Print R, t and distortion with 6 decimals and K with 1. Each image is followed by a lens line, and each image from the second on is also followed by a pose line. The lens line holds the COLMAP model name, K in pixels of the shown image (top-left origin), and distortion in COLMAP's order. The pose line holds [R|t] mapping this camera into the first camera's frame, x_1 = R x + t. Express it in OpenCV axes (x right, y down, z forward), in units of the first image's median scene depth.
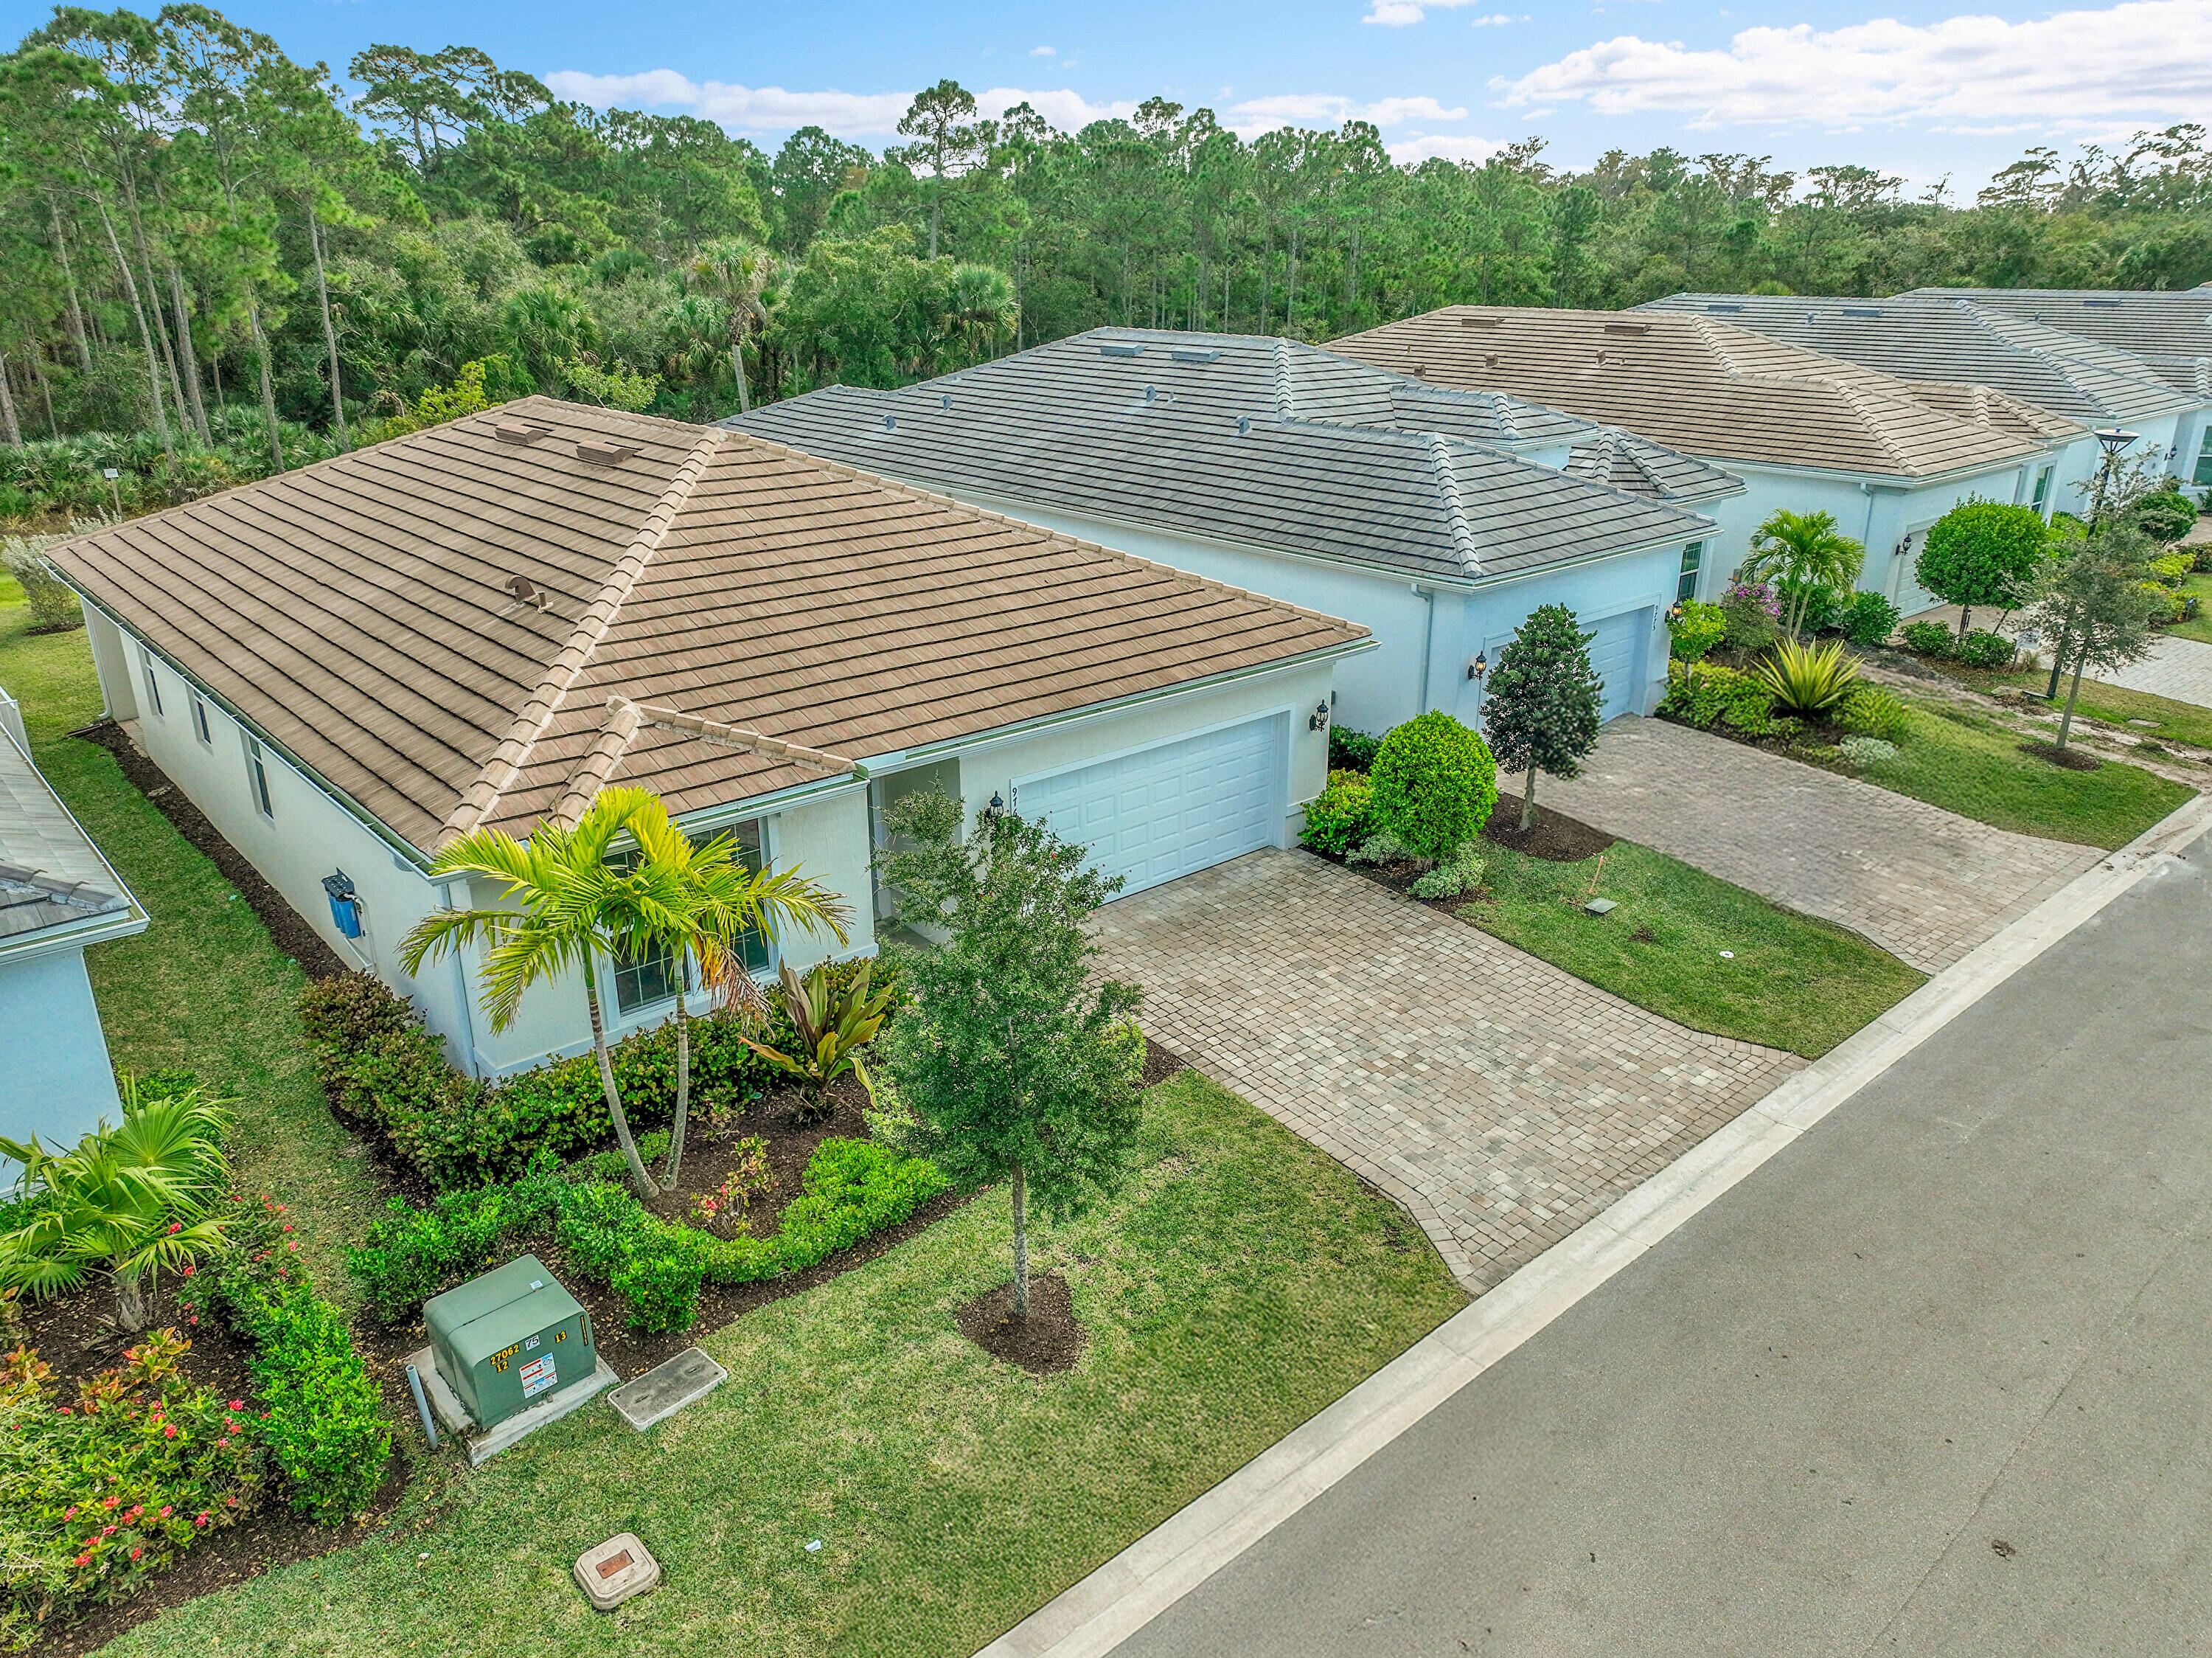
lens RADIAL K [[1556.8, 0, 1106.0], [0, 1556.8, 829.0], [0, 0, 1]] dist [-0.006703, 0.026703]
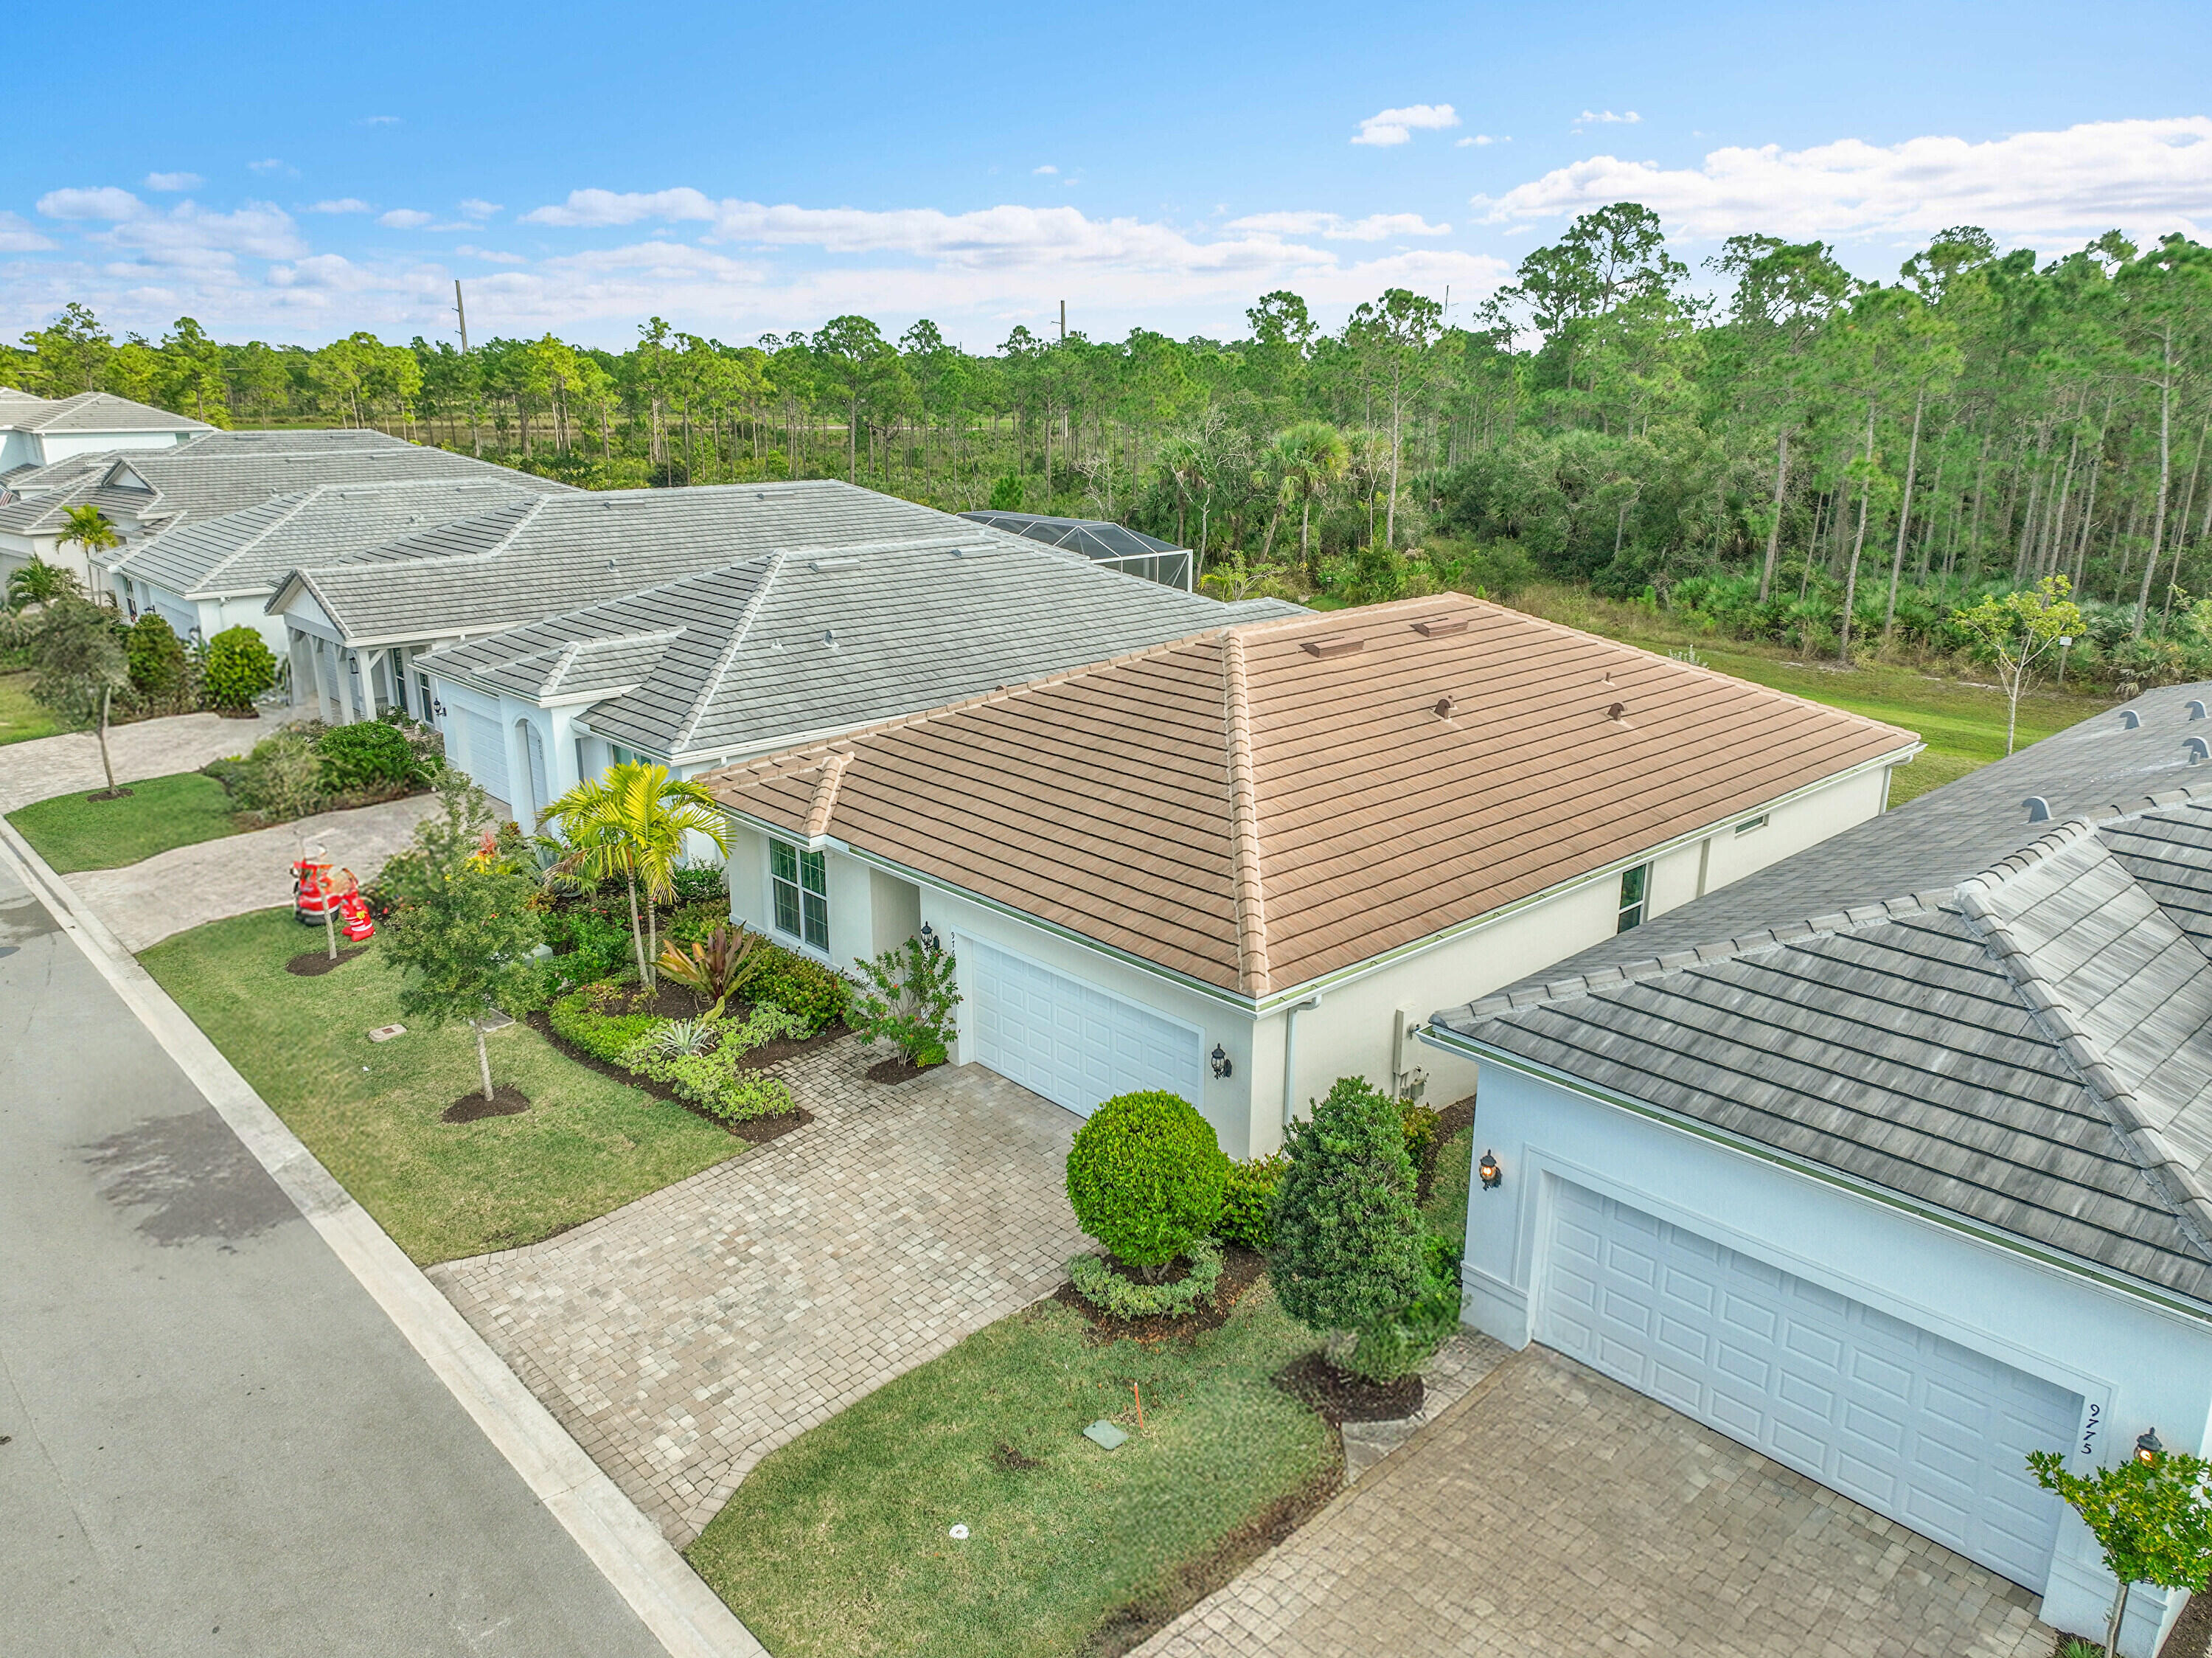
lens RADIAL K [[1556.8, 0, 1106.0], [0, 1556.8, 829.0], [0, 0, 1]] dist [-0.006703, 0.026703]
pose [[0.028045, 0.285750, -0.957894, 1.073646], [-0.358464, 0.897411, 0.257212, -0.450276], [0.933122, 0.336157, 0.127599, 0.934458]]
